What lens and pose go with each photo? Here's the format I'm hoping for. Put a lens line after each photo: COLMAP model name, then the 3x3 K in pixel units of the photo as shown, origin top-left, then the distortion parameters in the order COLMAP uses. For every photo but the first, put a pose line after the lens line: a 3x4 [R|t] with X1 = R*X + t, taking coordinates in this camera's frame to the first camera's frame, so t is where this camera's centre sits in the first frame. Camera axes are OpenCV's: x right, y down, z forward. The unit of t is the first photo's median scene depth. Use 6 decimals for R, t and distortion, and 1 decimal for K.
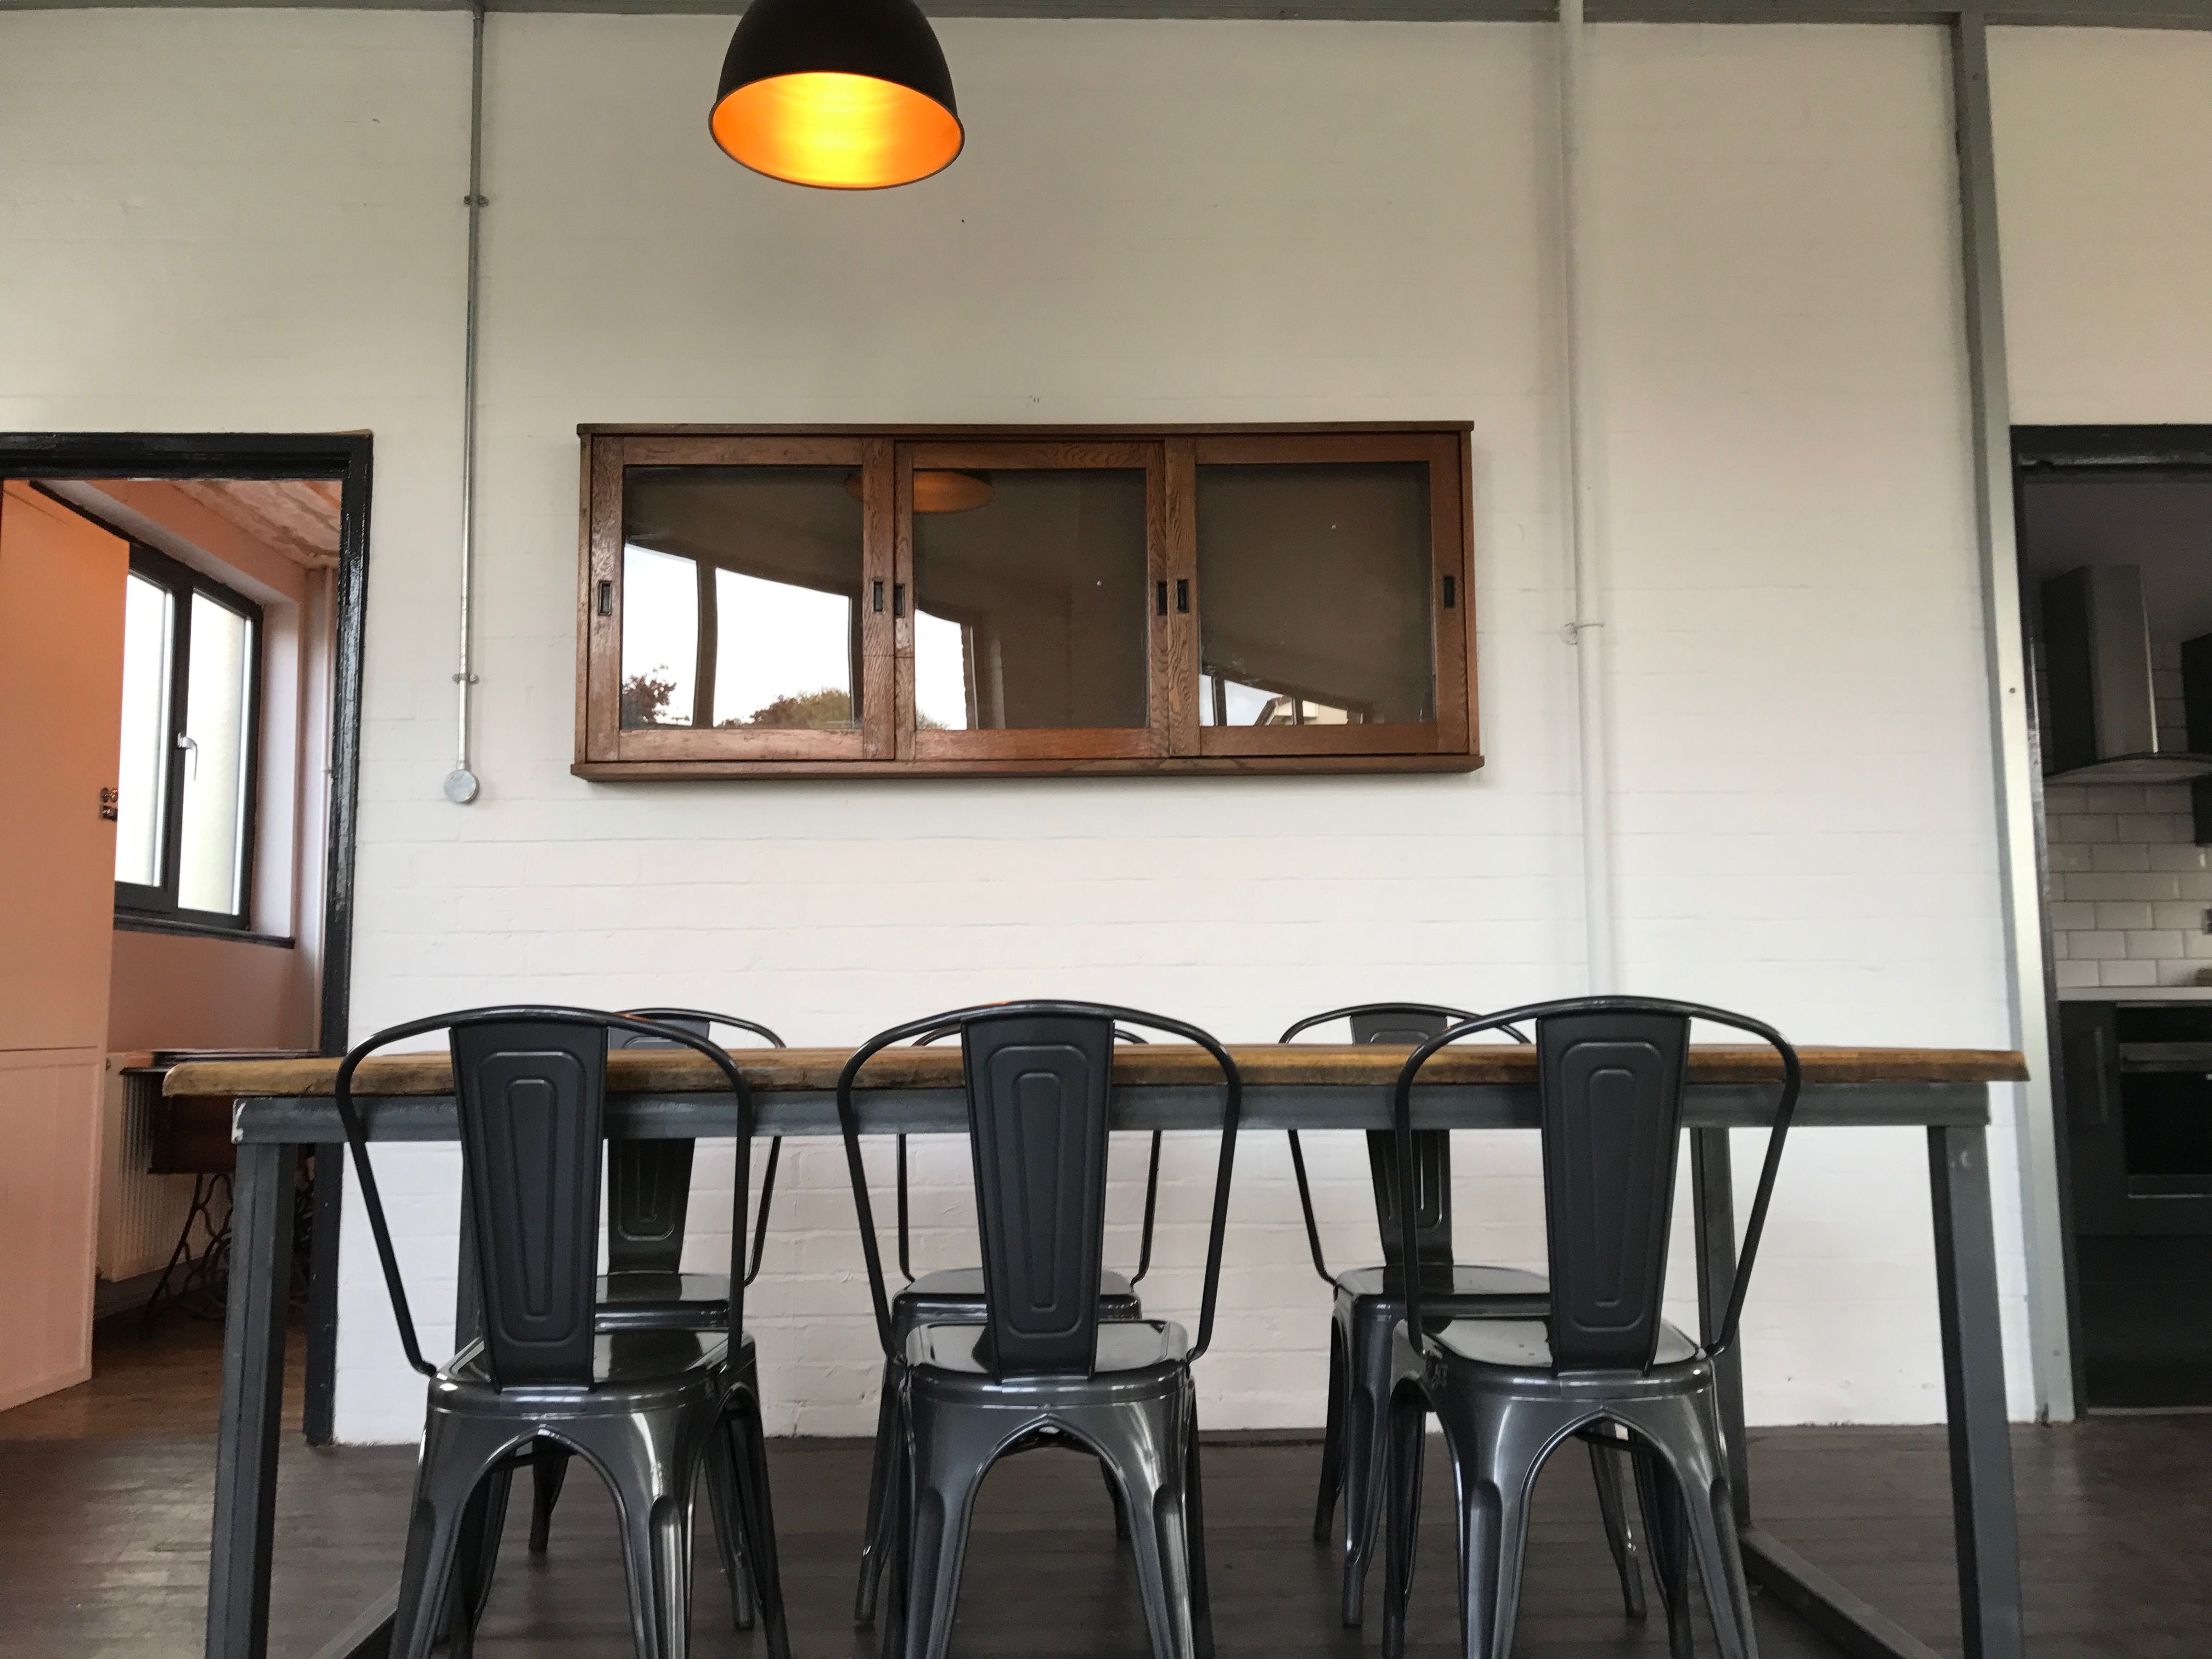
lens RADIAL K [[1798.4, 0, 1103.7], [0, 1798.4, 823.7], [0, 0, 1]] dist [0.048933, 0.000138]
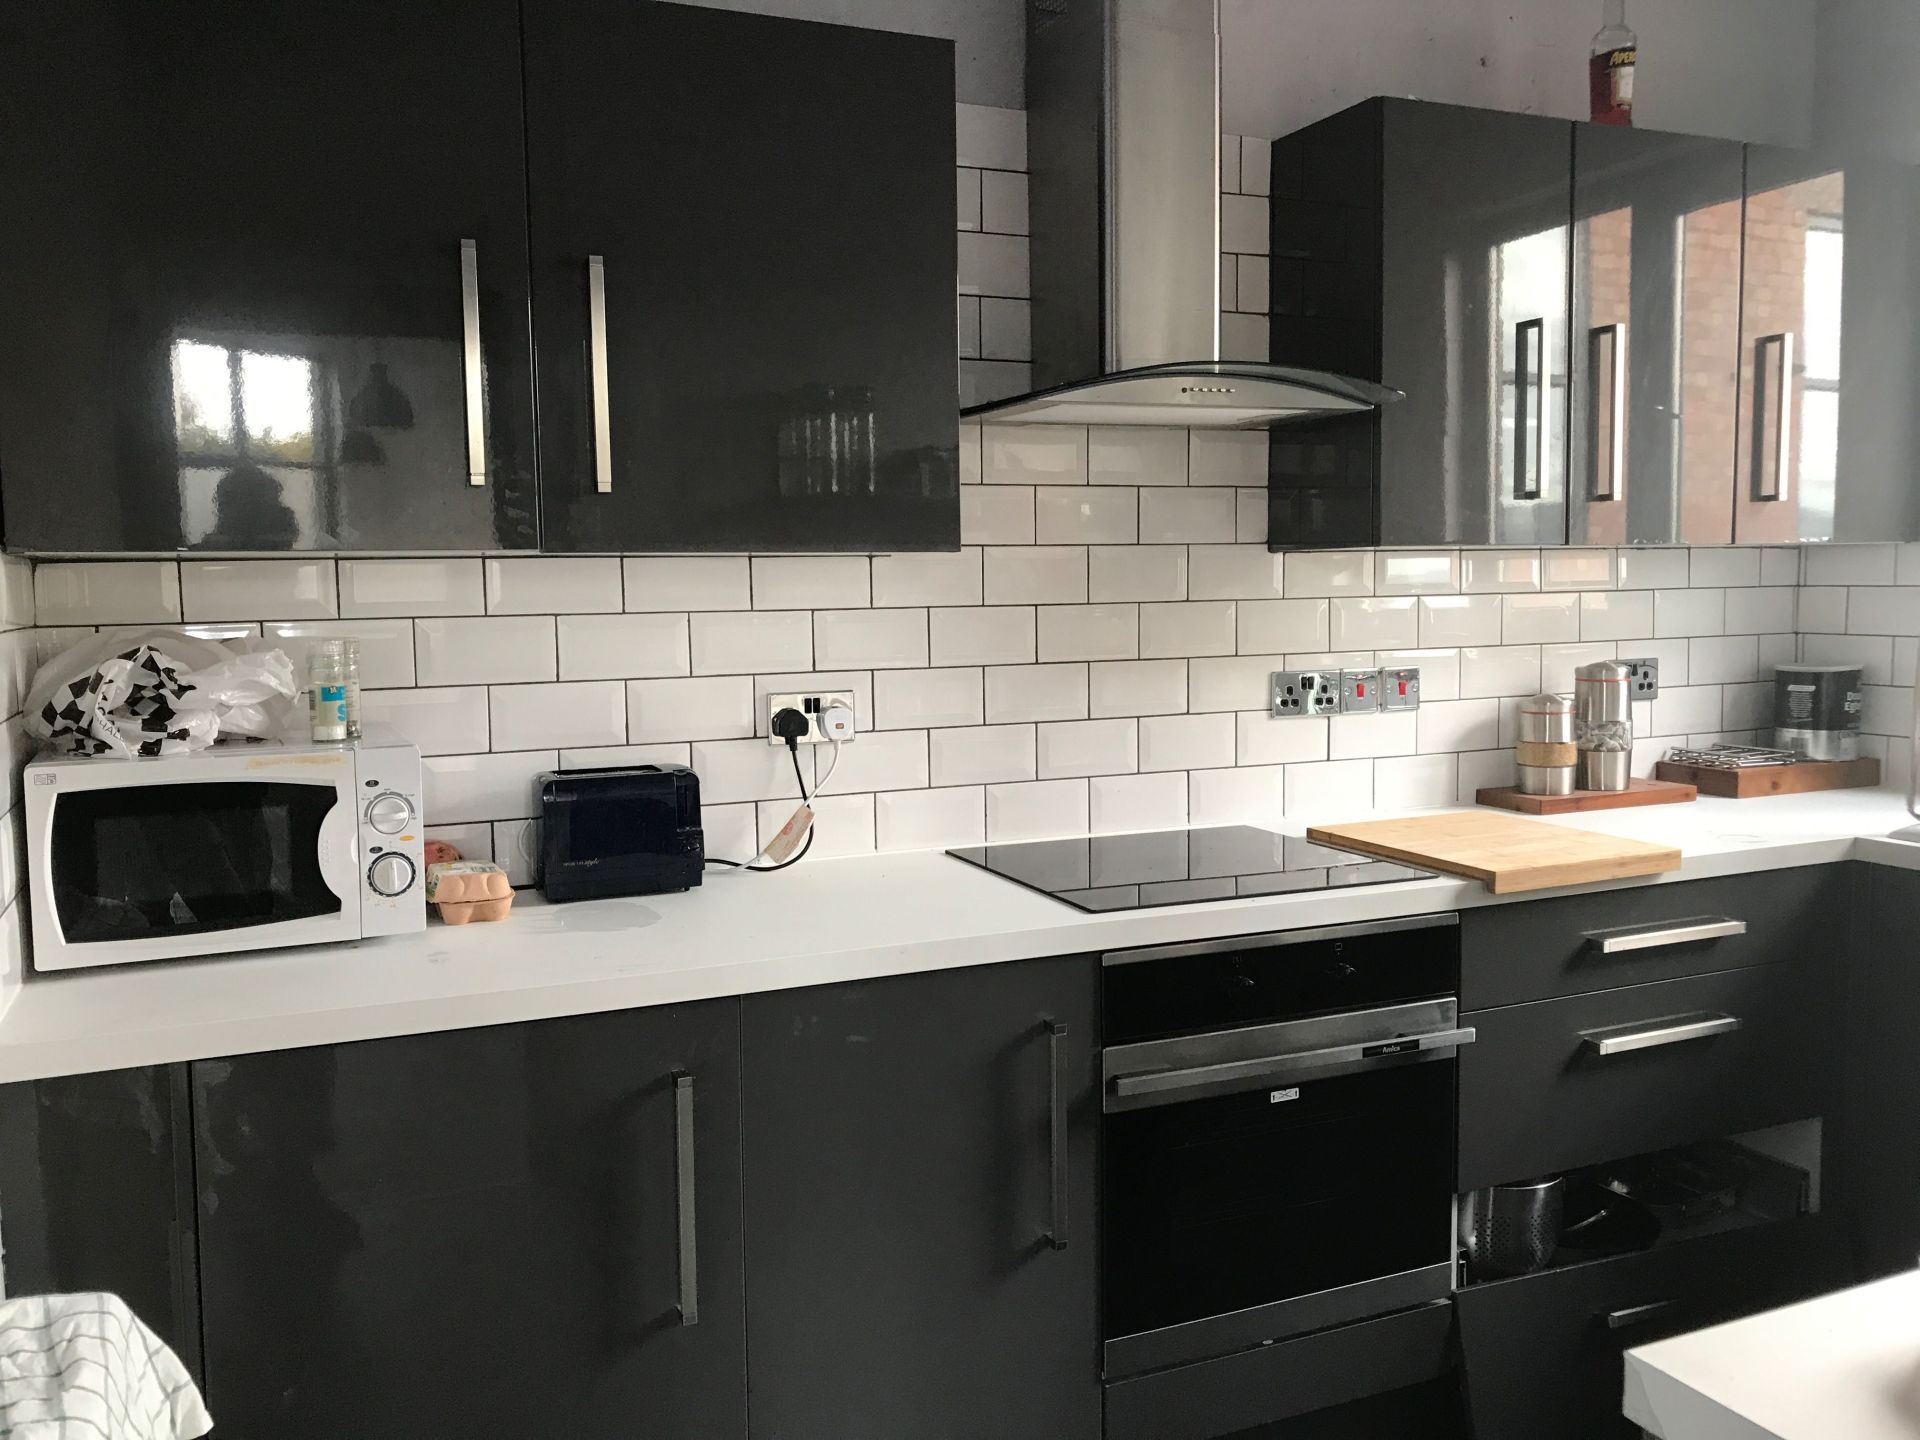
lens RADIAL K [[1561.0, 0, 956.6], [0, 1561.0, 718.0], [0, 0, 1]] dist [0.048933, 0.000138]
pose [[0.929537, -0.035976, 0.366969, 0.353280], [-0.038633, 0.980249, 0.193957, -0.023927], [-0.366699, -0.194468, 0.909788, 0.624774]]
